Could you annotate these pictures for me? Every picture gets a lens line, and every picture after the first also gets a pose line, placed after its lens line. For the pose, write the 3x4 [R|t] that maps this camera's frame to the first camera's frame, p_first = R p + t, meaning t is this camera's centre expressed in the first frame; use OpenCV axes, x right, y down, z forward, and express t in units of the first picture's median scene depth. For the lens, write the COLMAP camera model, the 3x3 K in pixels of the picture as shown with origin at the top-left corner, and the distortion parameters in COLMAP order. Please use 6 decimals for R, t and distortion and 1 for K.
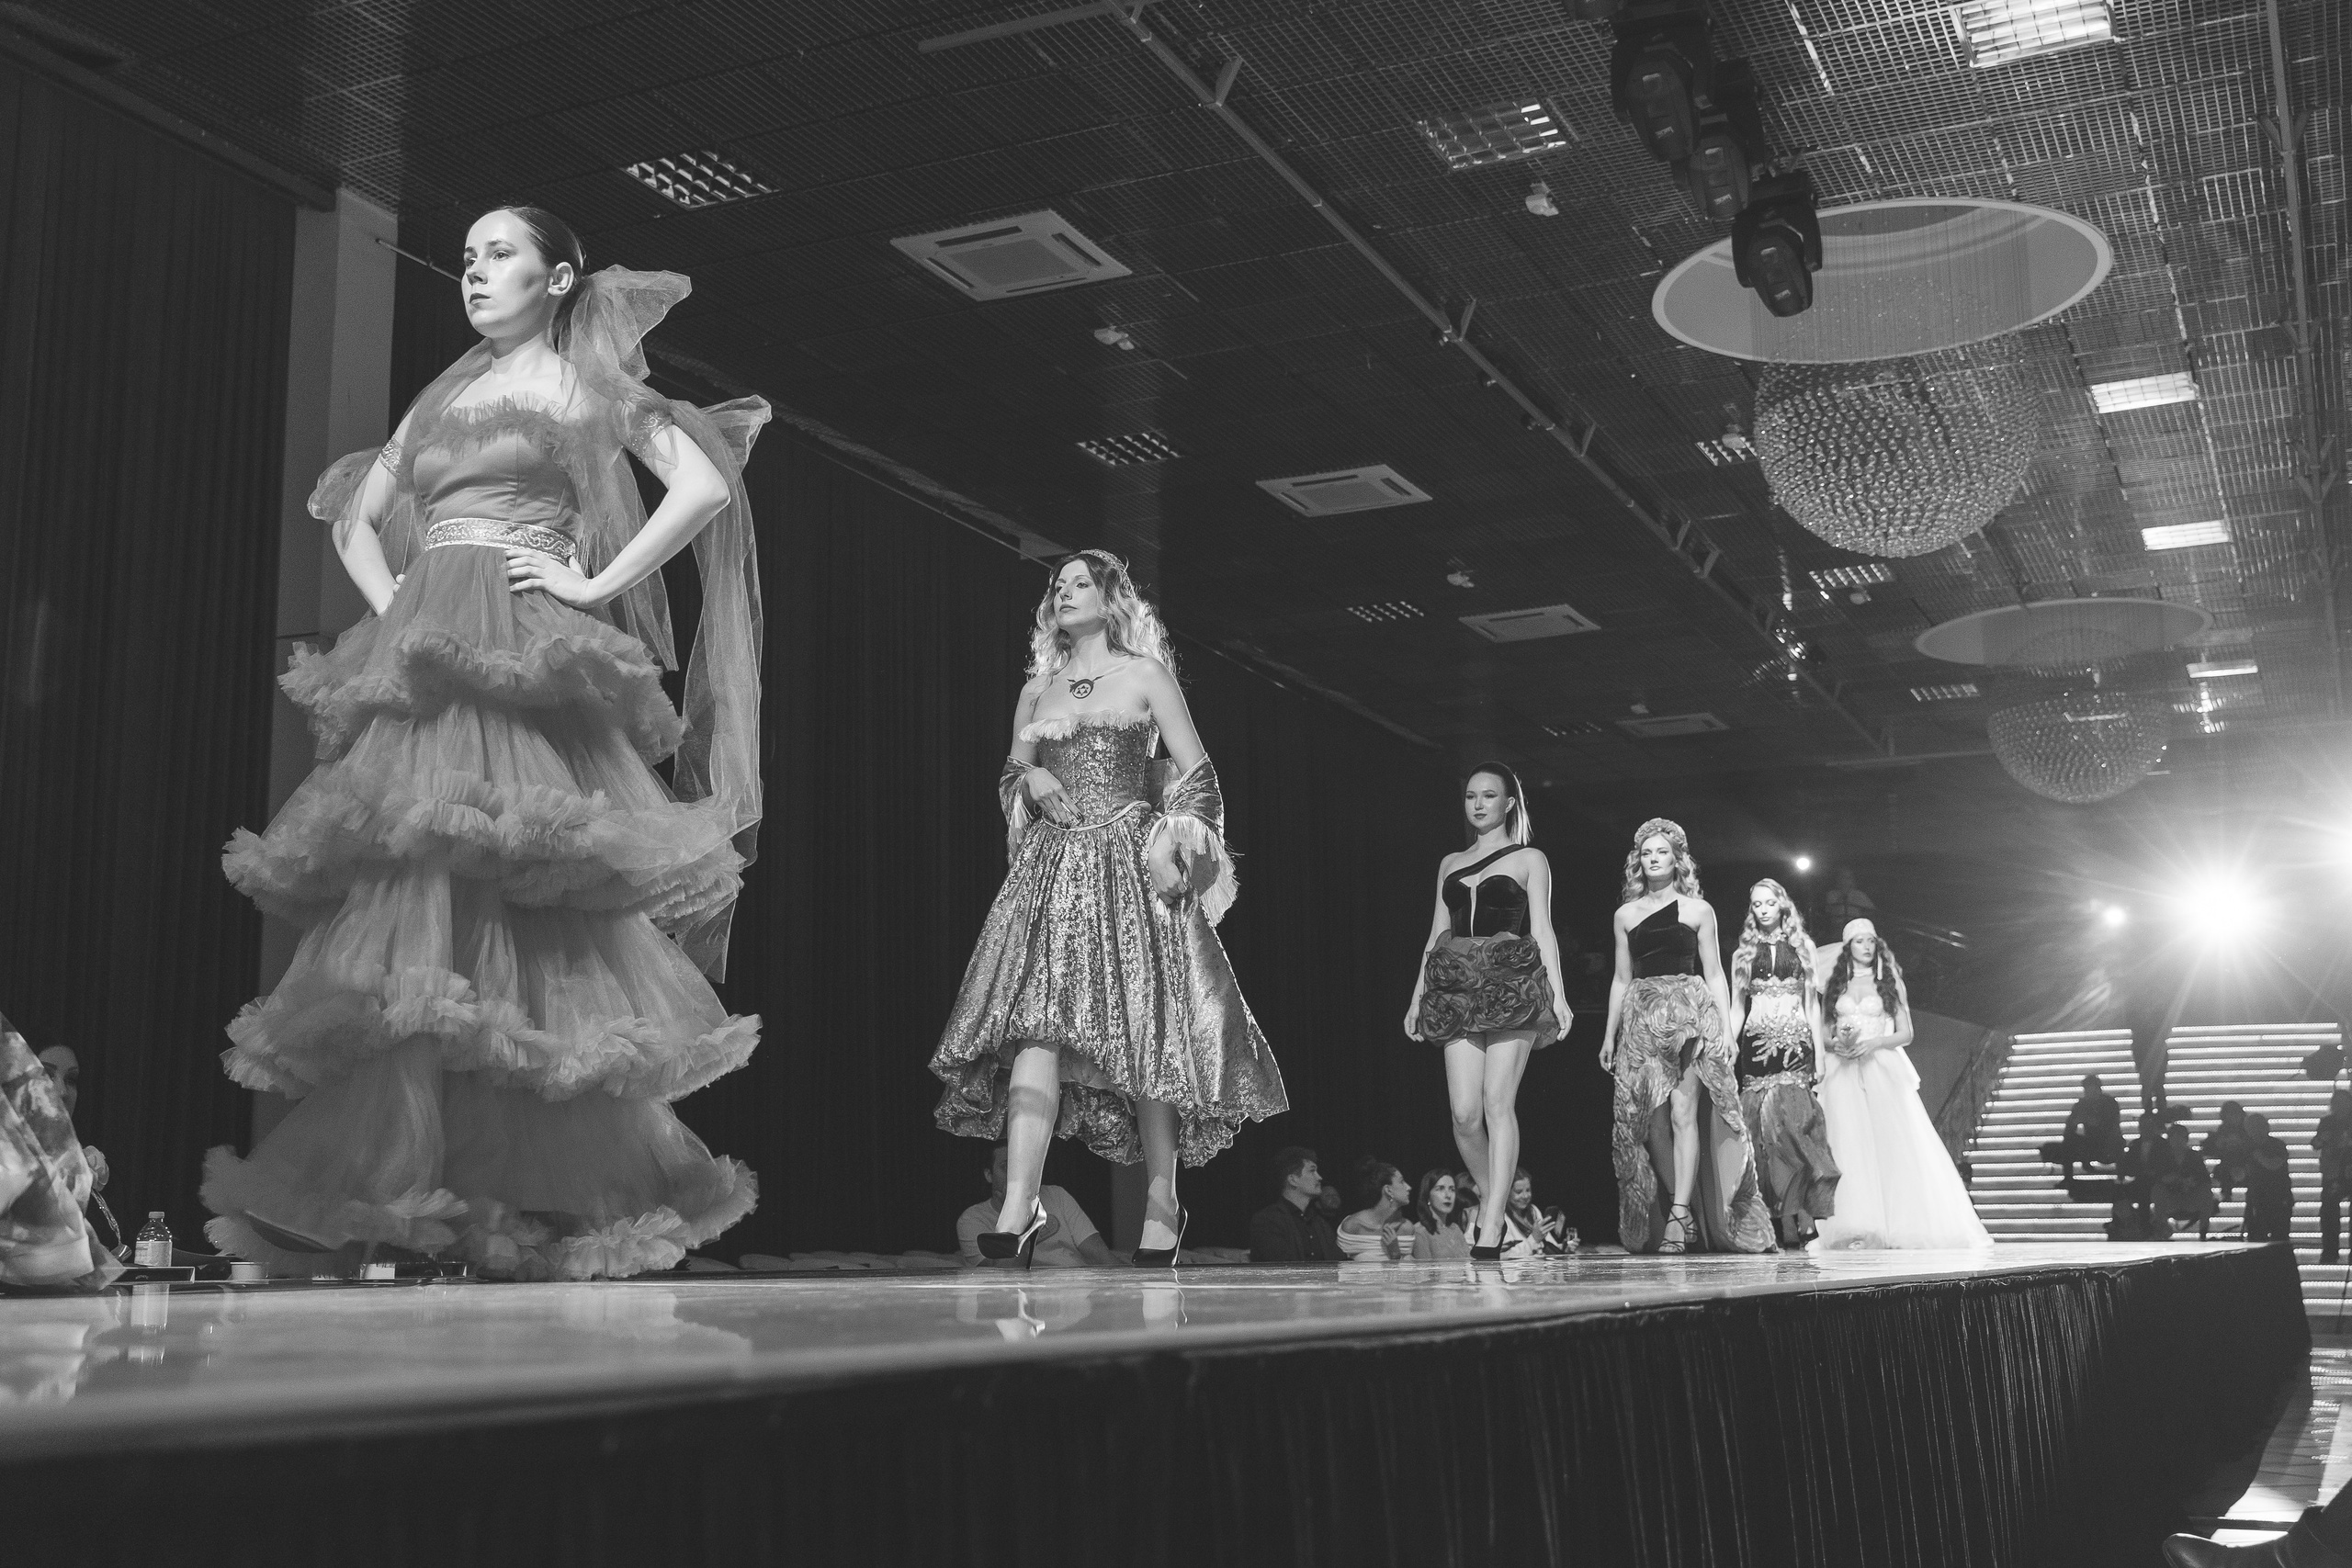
lens RADIAL K [[2483.2, 0, 1138.3], [0, 2483.2, 786.2], [0, 0, 1]] dist [-0.011235, 0.053117]
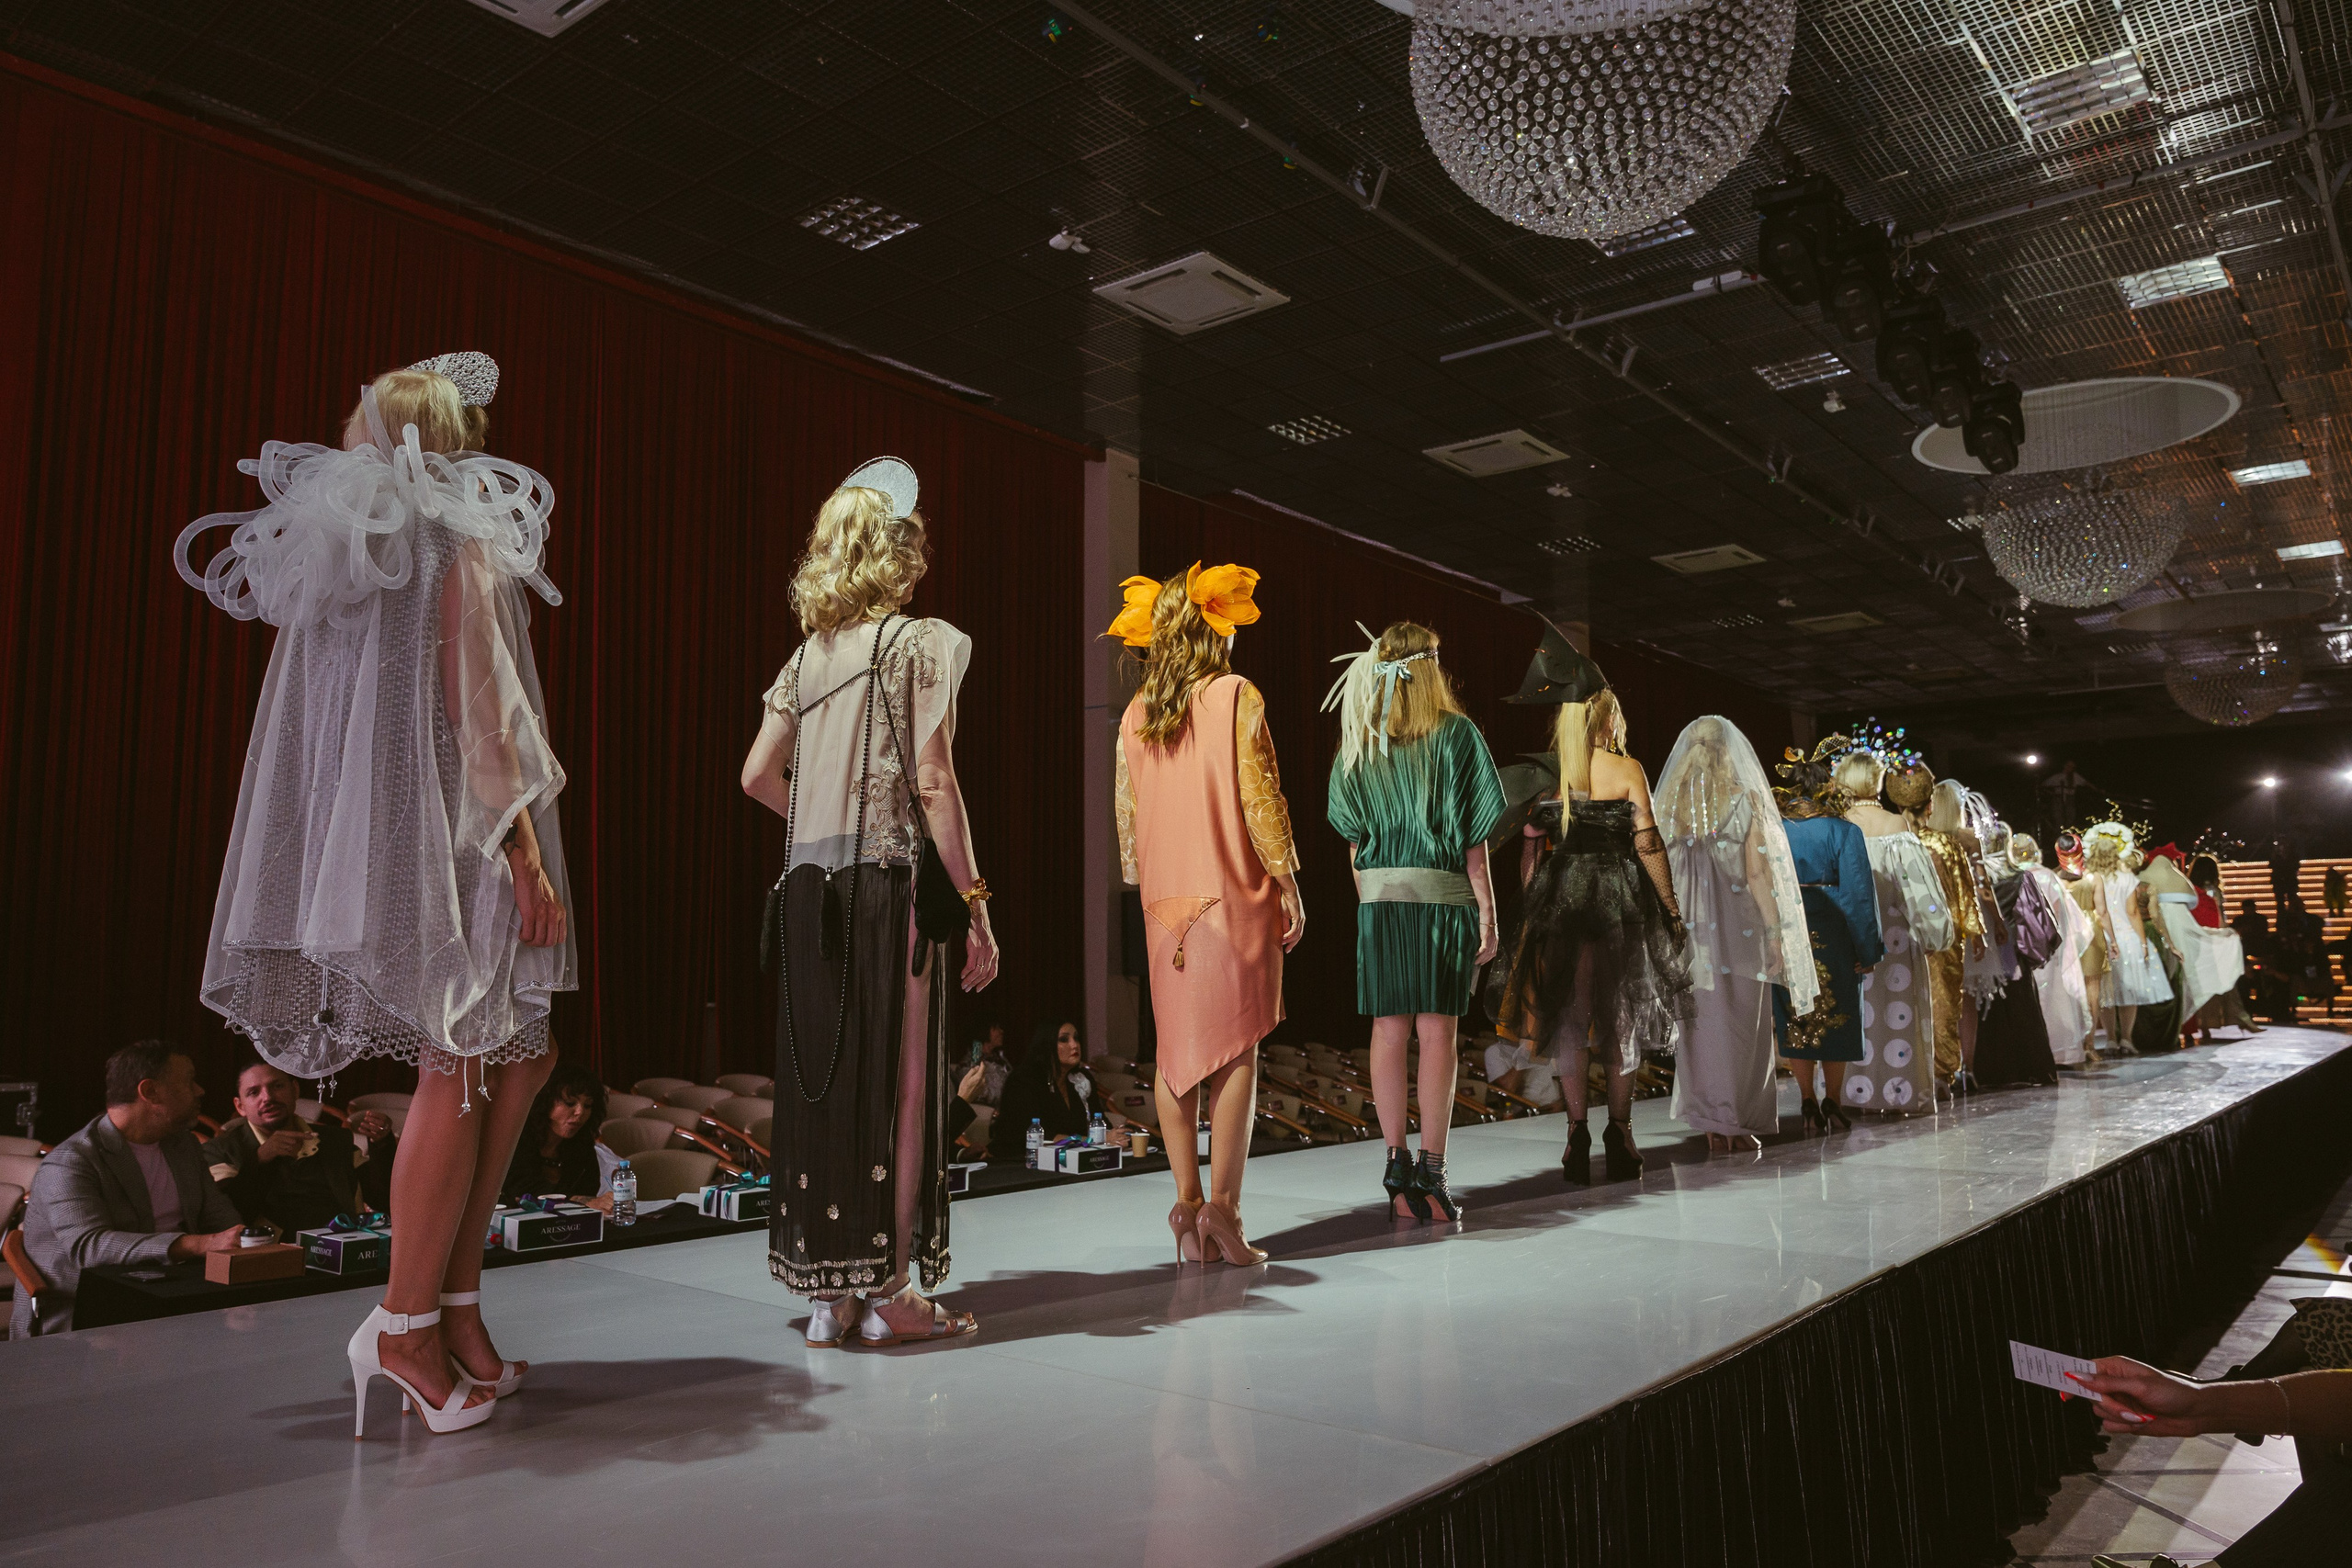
lens RADIAL K [[1578.3, 0, 1210.3], [0, 1578.3, 791.2], [0, 0, 1]] dist [0.003637, -0.005113]
pose [[0.974166, -0.019963, -0.224950, -0.003828], [0.035952, 0.997091, 0.067210, -0.067166], [0.222954, -0.073561, 0.972050, -0.085687]]
